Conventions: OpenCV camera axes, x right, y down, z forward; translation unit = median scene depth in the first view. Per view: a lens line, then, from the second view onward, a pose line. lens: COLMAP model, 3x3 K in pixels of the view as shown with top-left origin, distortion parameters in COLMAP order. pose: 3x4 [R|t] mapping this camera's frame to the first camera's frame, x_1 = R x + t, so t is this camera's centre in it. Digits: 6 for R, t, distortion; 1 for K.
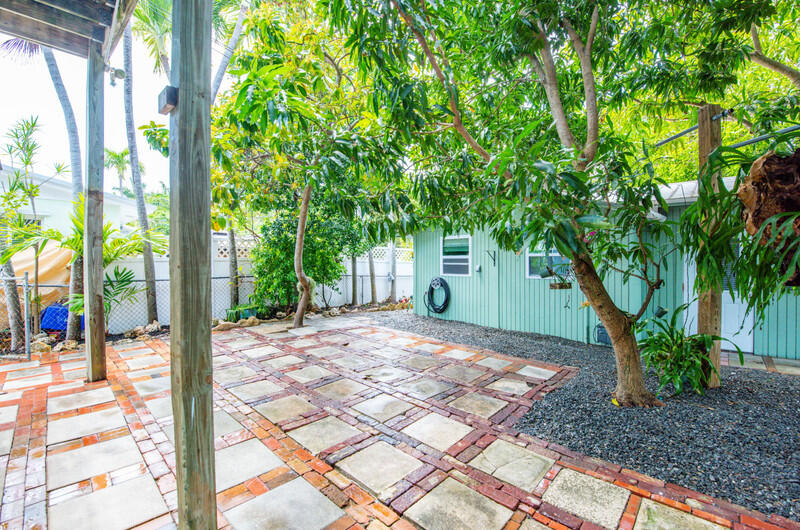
lens RADIAL K [[353.6, 0, 405.8], [0, 353.6, 262.2], [0, 0, 1]] dist [0.000402, -0.000358]
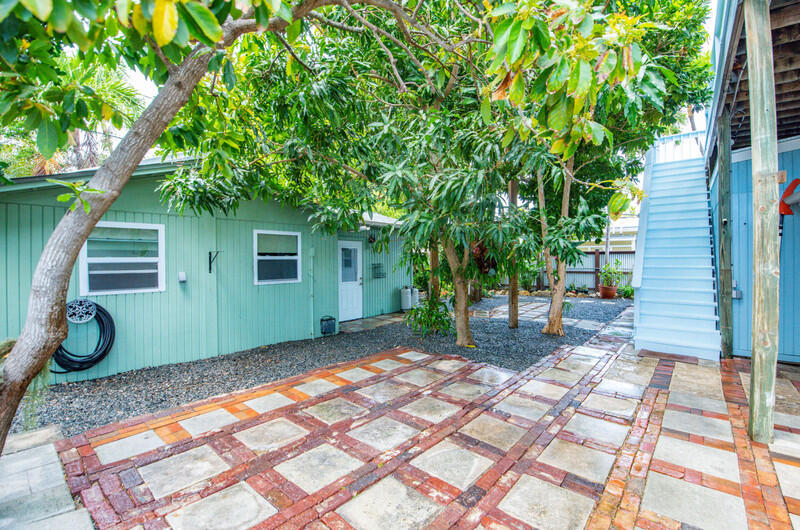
lens RADIAL K [[353.6, 0, 405.8], [0, 353.6, 262.2], [0, 0, 1]] dist [0.000402, -0.000358]
pose [[-0.077573, 0.000582, 0.996986, -0.482412], [0.007034, 0.999975, -0.000036, -0.007880], [-0.996962, 0.007010, -0.077575, 0.637880]]
